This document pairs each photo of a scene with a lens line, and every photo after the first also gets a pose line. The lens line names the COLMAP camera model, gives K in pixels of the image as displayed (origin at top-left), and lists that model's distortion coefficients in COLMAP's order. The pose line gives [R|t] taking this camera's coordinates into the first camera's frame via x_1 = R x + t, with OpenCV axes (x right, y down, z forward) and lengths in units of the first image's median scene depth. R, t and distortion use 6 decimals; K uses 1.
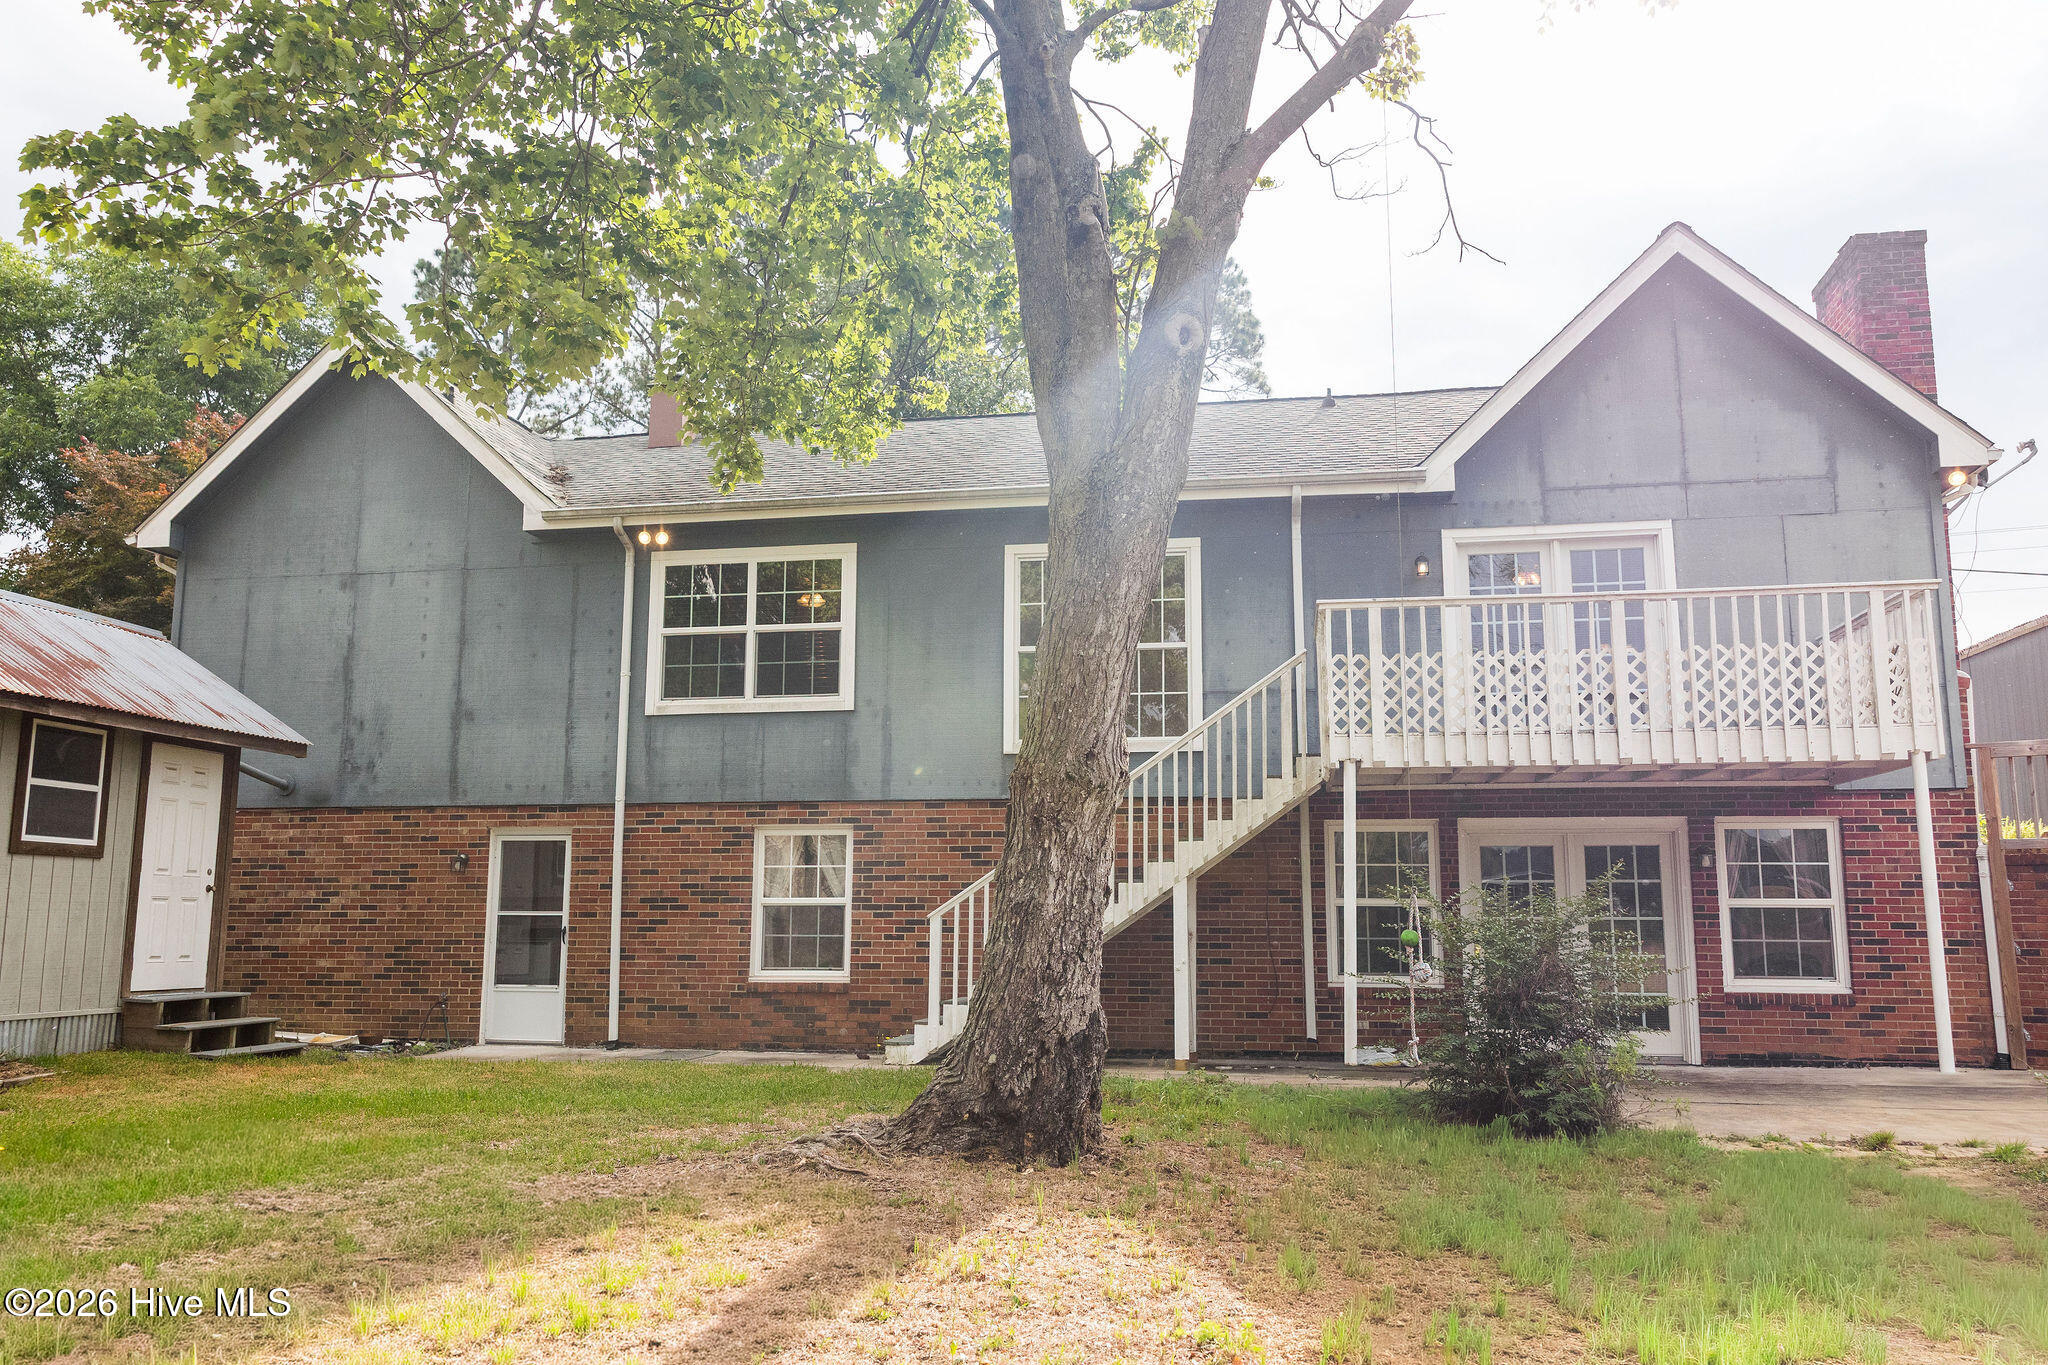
lens RADIAL K [[1617.0, 0, 1024.0], [0, 1617.0, 682.5], [0, 0, 1]] dist [0.009103, 0.006904]
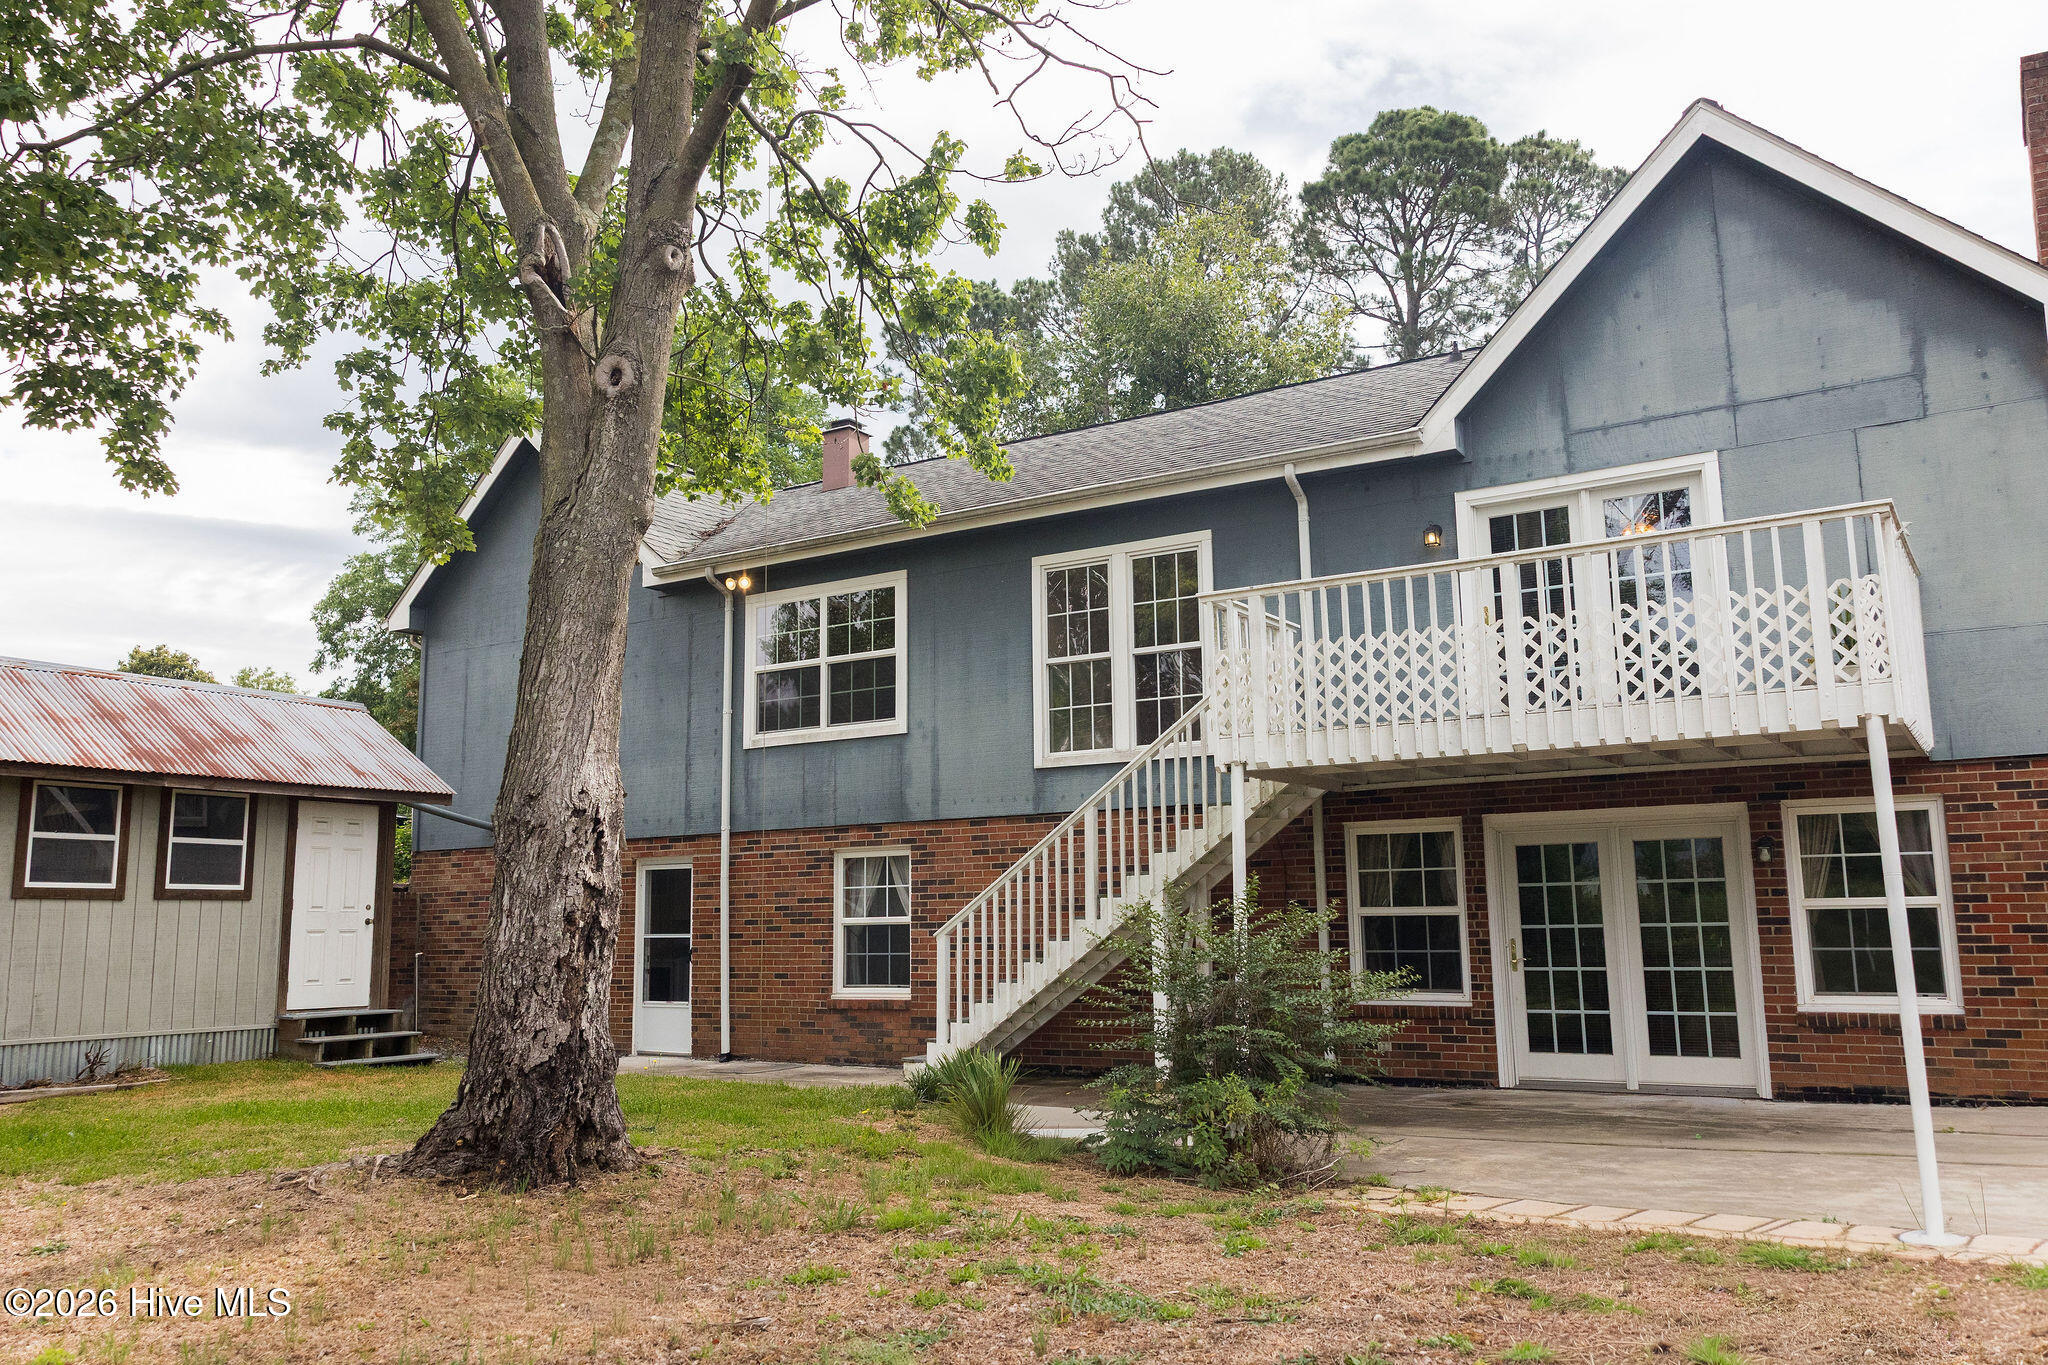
lens RADIAL K [[1625.9, 0, 1024.0], [0, 1625.9, 682.5], [0, 0, 1]] dist [0.010181, 0.007688]
pose [[0.926348, -0.073217, -0.369484, 0.368499], [0.073386, 0.997211, -0.013618, 0.004902], [0.369451, -0.014500, 0.929137, 0.076125]]
